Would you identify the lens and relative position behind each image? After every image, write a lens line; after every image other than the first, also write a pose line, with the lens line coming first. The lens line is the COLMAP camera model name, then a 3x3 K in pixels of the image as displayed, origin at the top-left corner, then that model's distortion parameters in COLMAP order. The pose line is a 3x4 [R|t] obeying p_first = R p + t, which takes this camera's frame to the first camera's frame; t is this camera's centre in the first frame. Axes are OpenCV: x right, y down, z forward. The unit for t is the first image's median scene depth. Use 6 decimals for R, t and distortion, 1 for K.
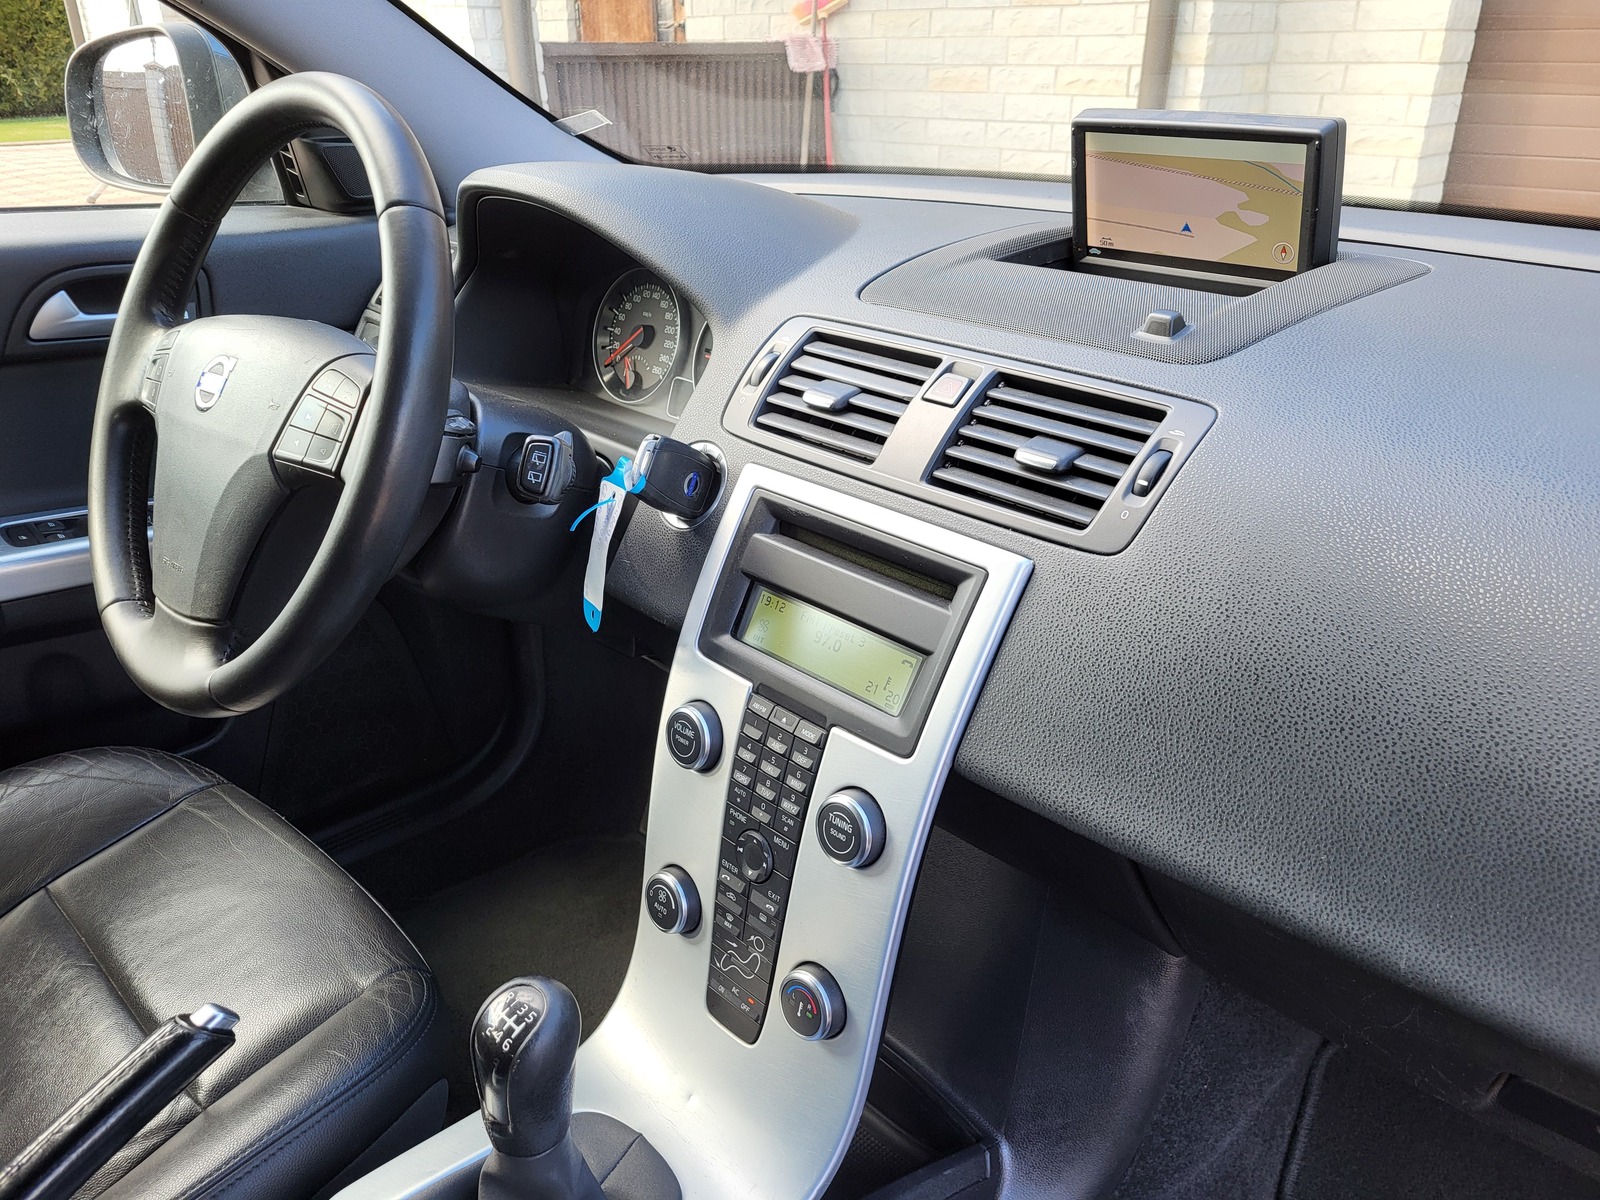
lens RADIAL K [[1215.1, 0, 800.0], [0, 1215.1, 600.0], [0, 0, 1]] dist [0.002440, -0.002995]
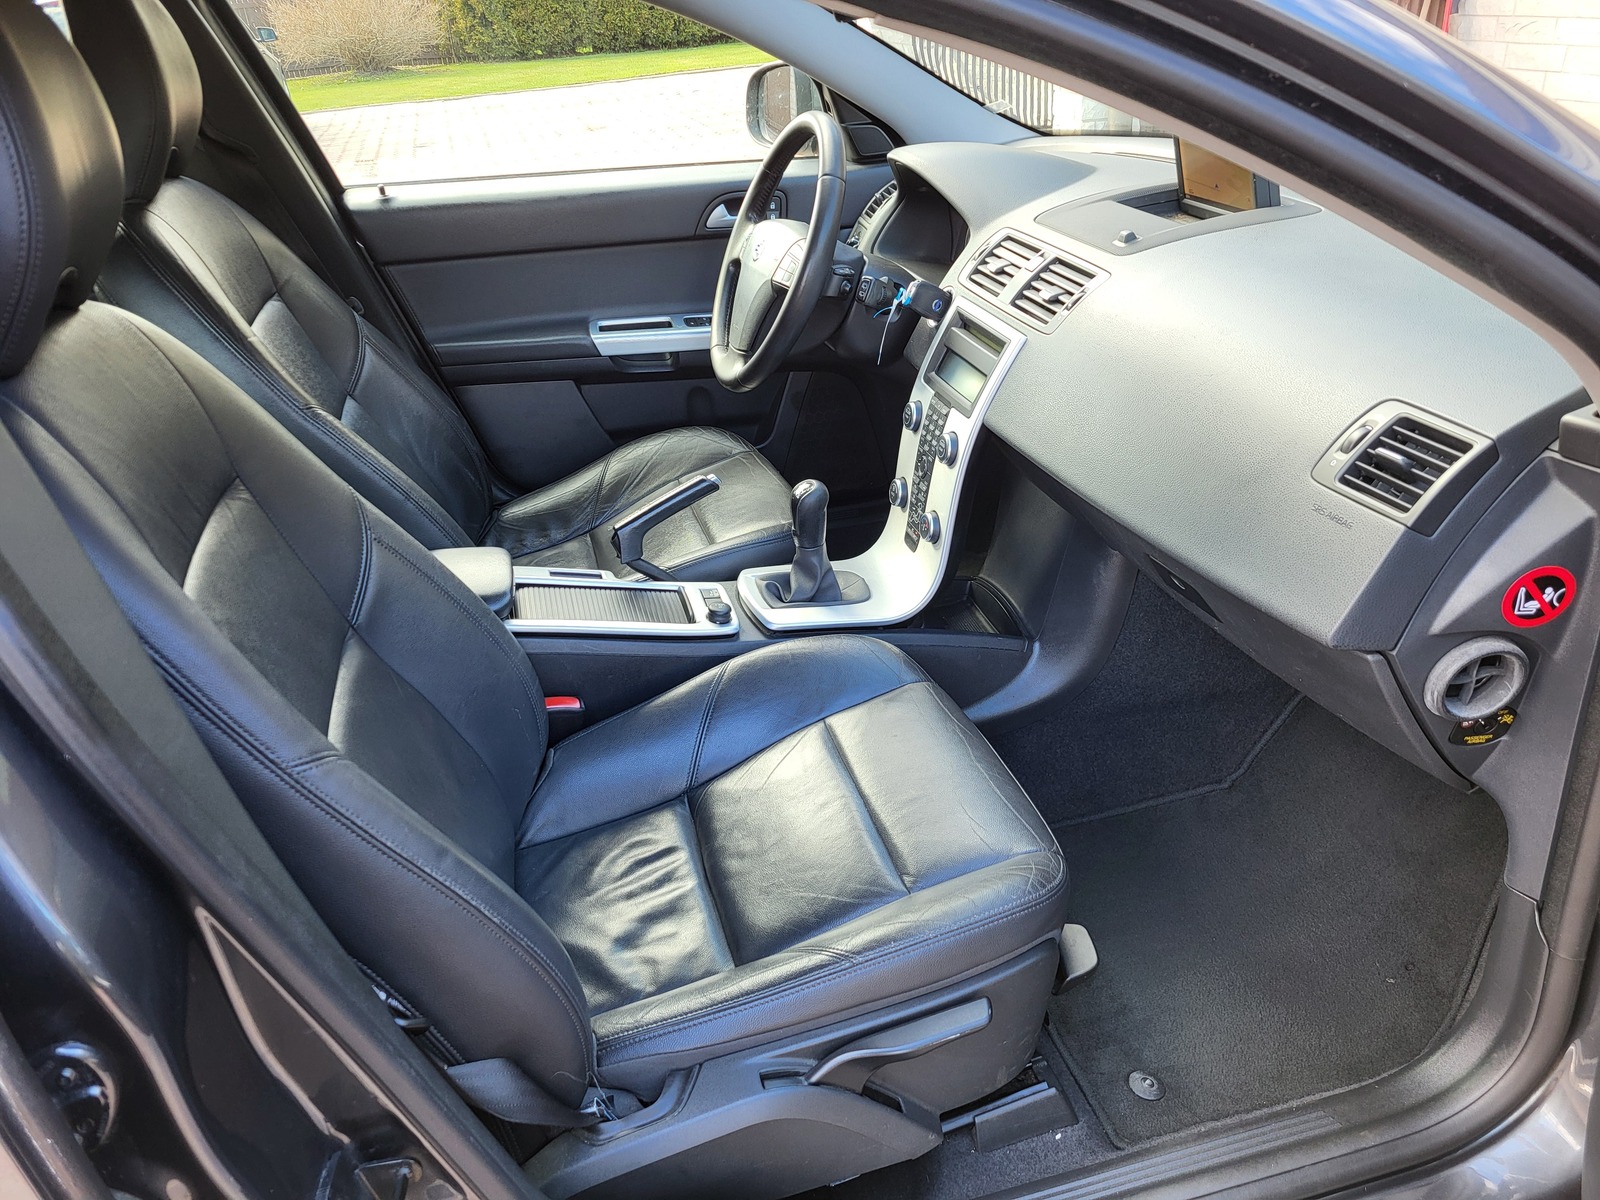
lens RADIAL K [[1230.1, 0, 800.0], [0, 1230.1, 600.0], [0, 0, 1]] dist [0.050461, 0.001988]
pose [[0.866848, 0.175462, -0.466677, 0.856339], [-0.142483, 0.984173, 0.105370, 0.235977], [0.477779, -0.024846, 0.878129, -1.119288]]
